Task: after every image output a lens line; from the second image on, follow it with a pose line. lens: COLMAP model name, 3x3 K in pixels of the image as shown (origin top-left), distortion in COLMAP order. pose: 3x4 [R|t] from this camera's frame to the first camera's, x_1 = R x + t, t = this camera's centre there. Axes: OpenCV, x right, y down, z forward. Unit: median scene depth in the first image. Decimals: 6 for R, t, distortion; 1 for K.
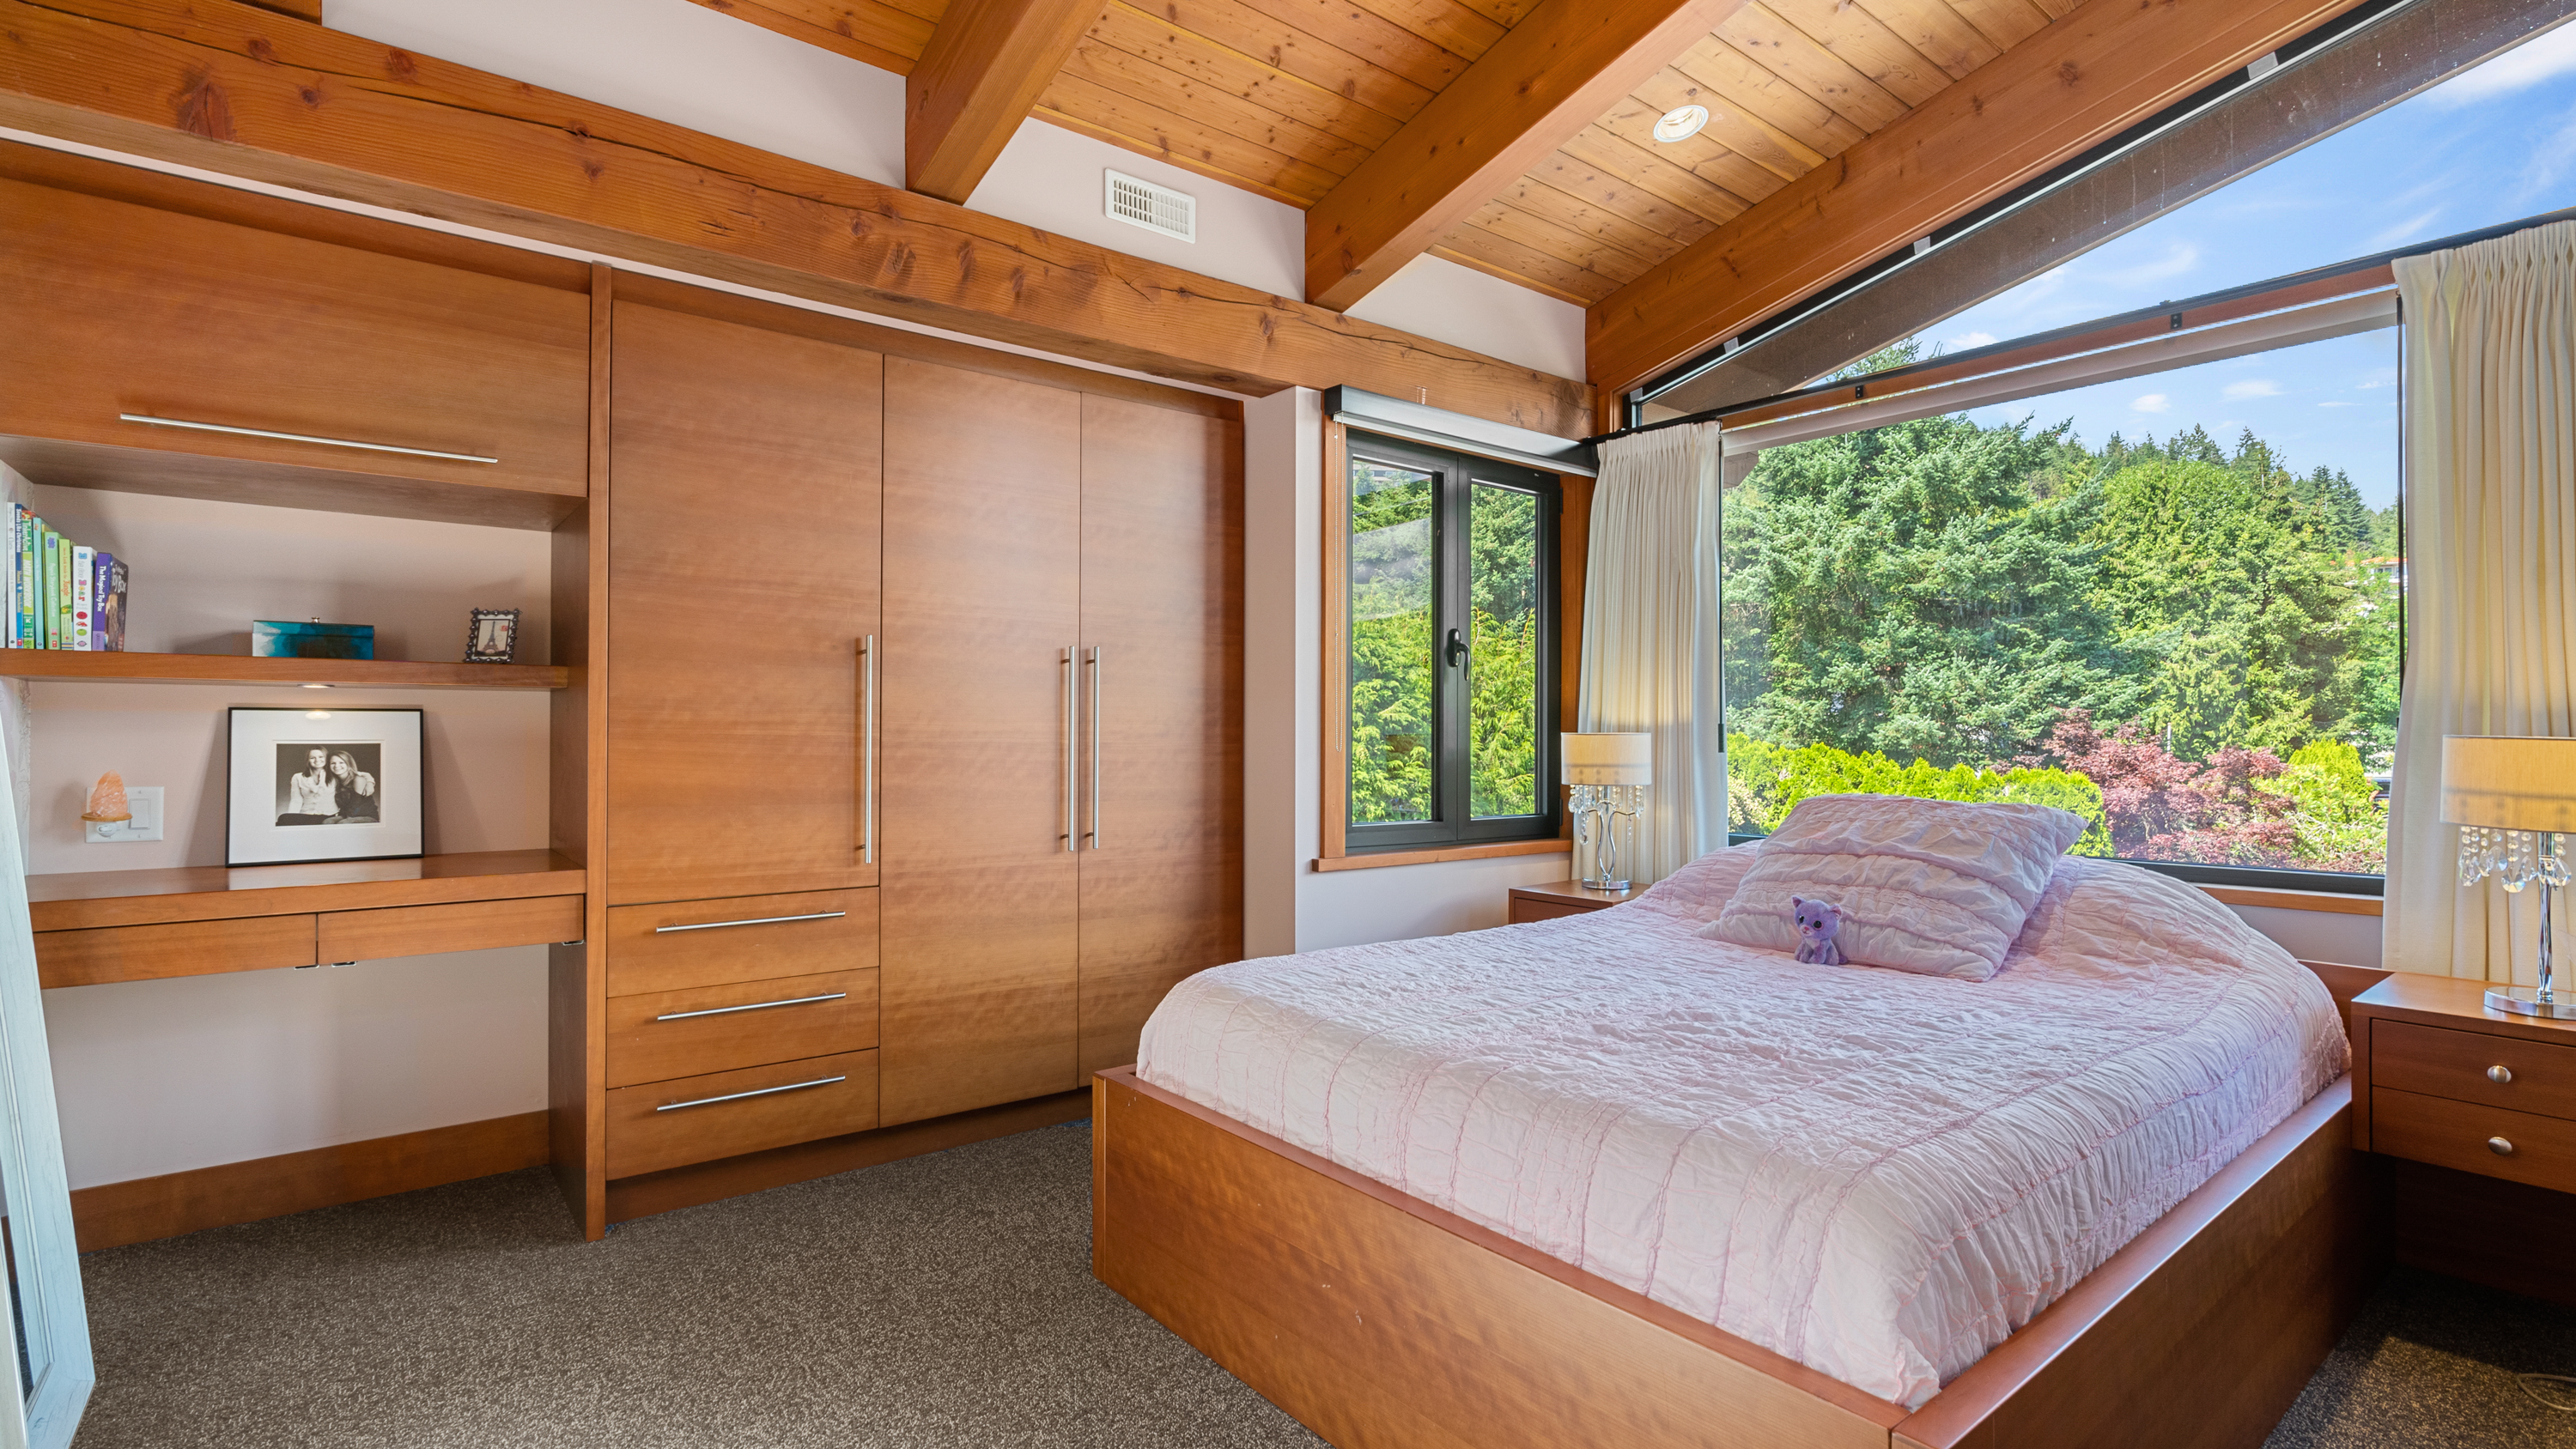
lens RADIAL K [[1216.0, 0, 1285.3], [0, 1216.0, 741.8], [0, 0, 1]] dist [-0.000213, -0.000066]
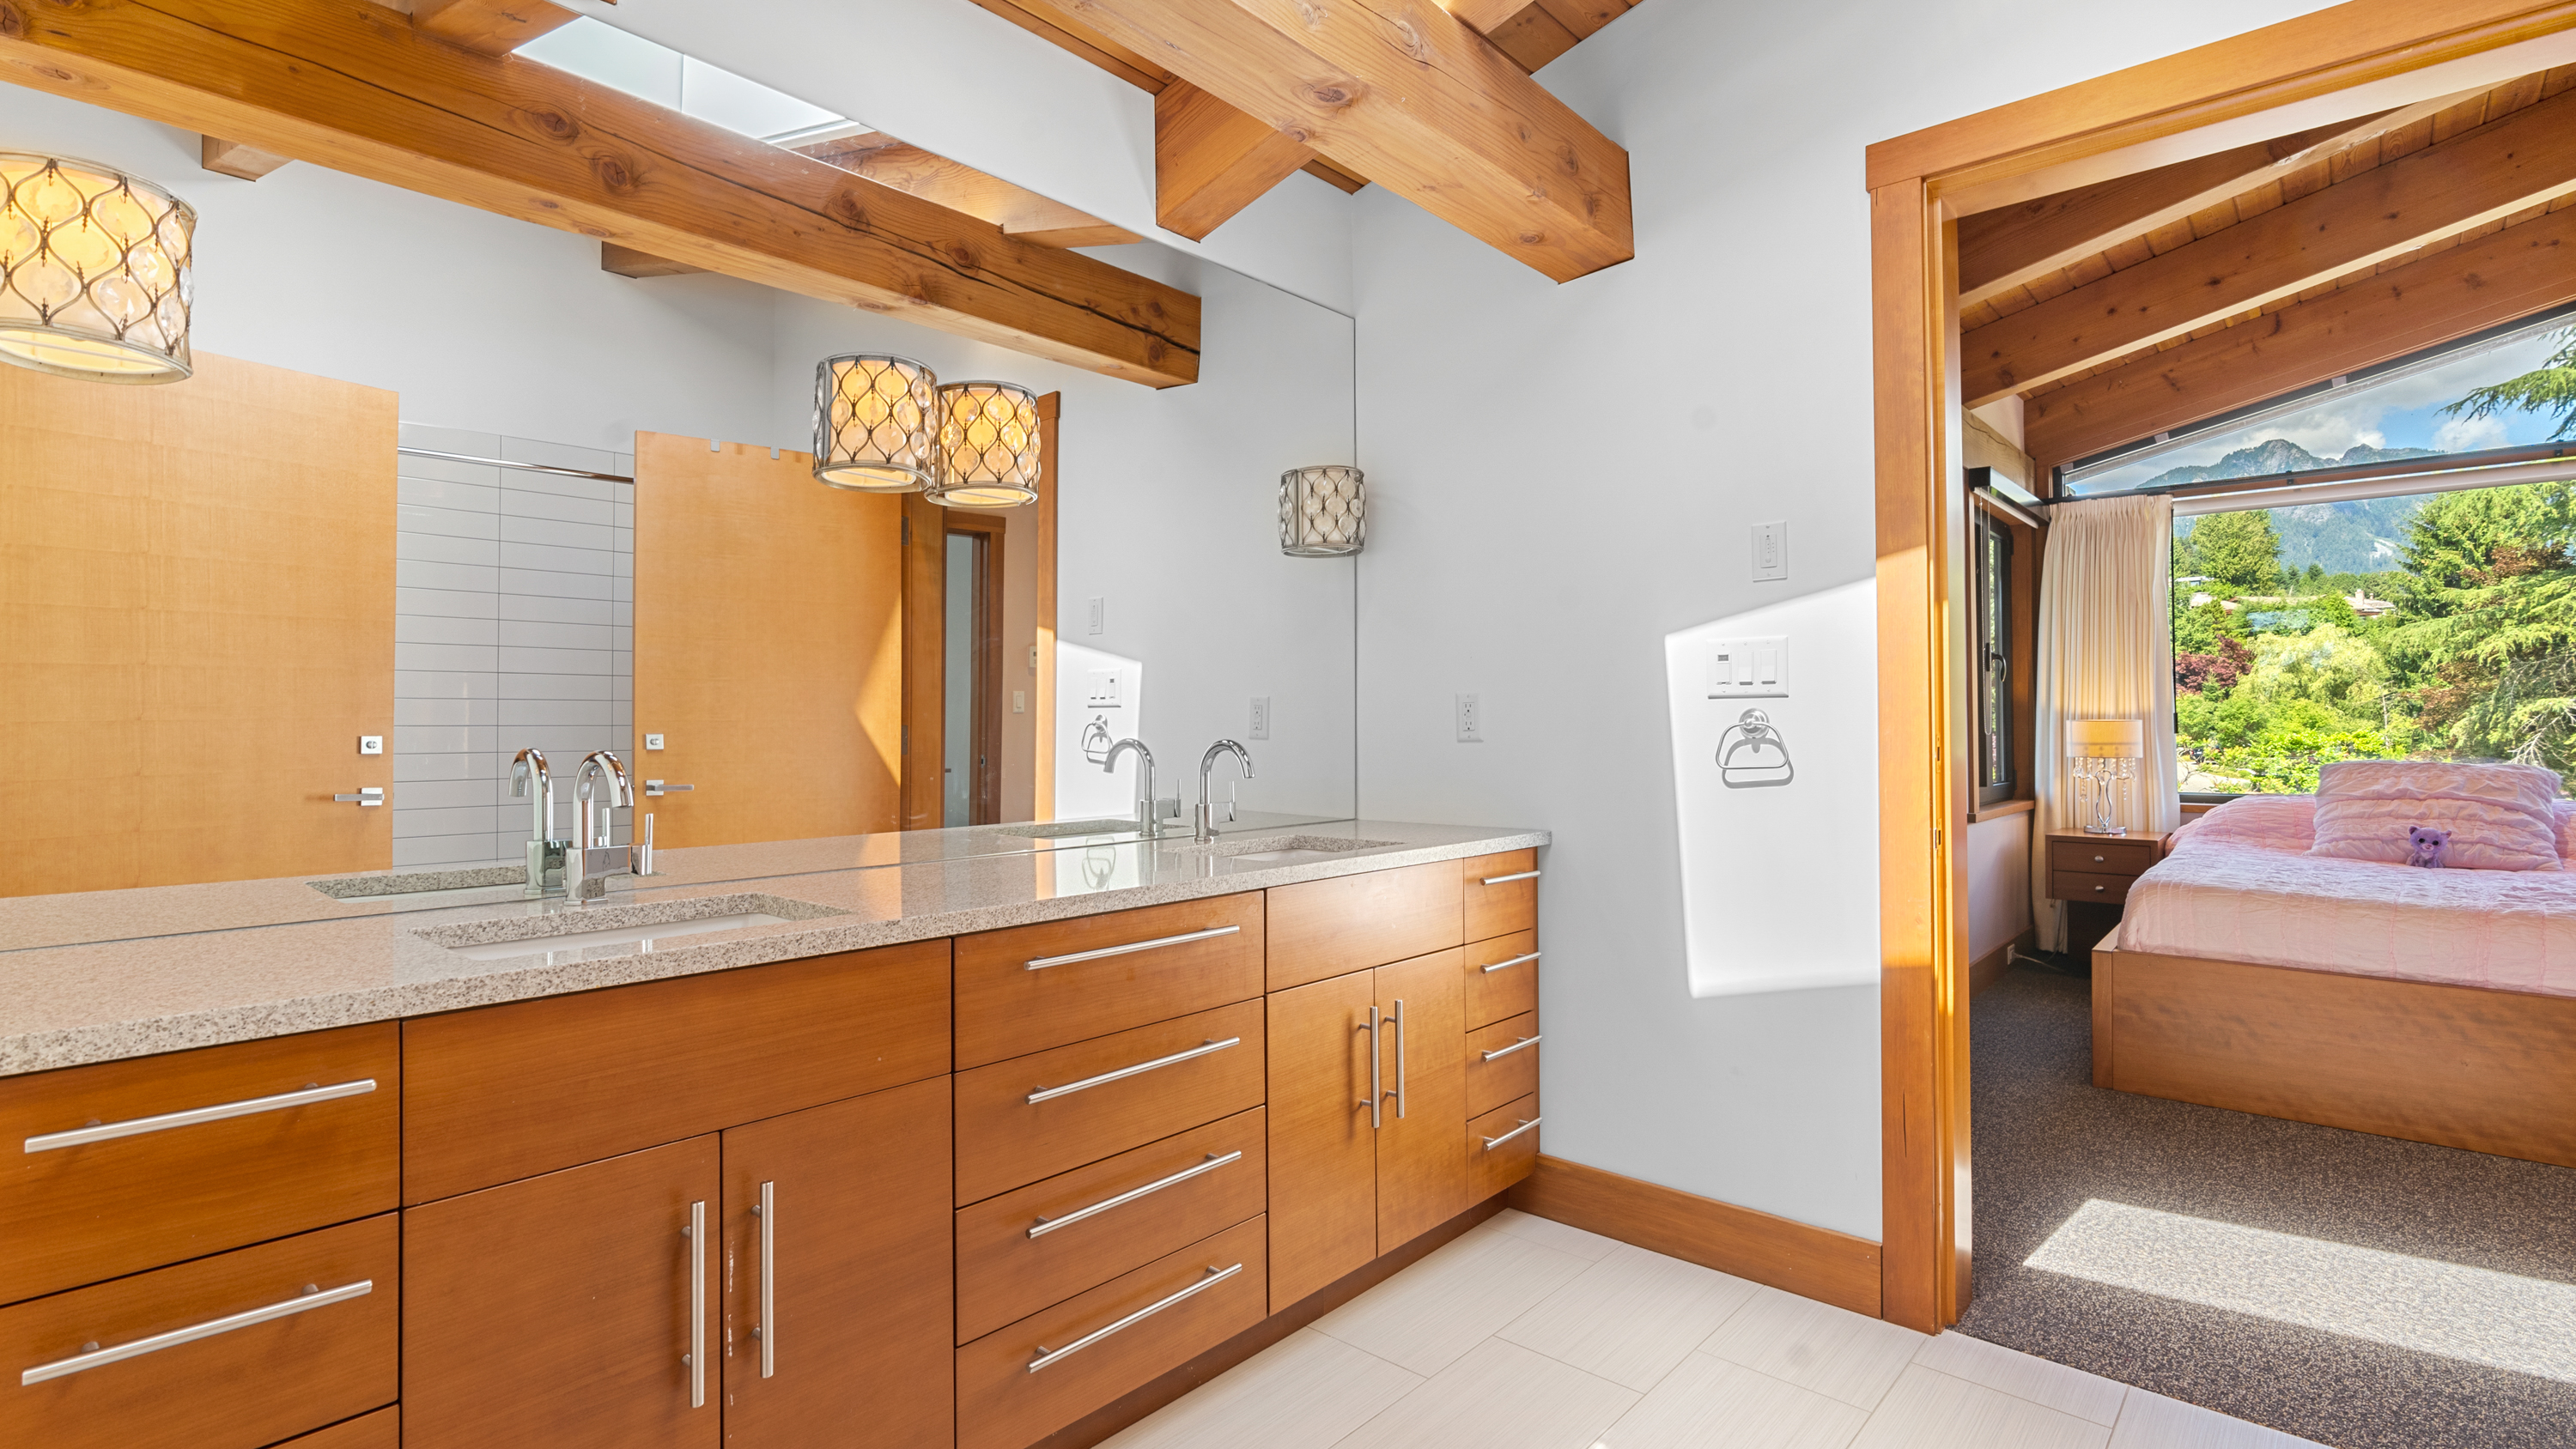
lens RADIAL K [[1216.0, 0, 1285.3], [0, 1216.0, 741.8], [0, 0, 1]] dist [-0.000213, -0.000066]
pose [[0.984400, -0.010636, 0.175622, -0.987577], [0.008922, 0.999905, 0.010549, -0.007070], [-0.175718, -0.008817, 0.984401, -0.211272]]
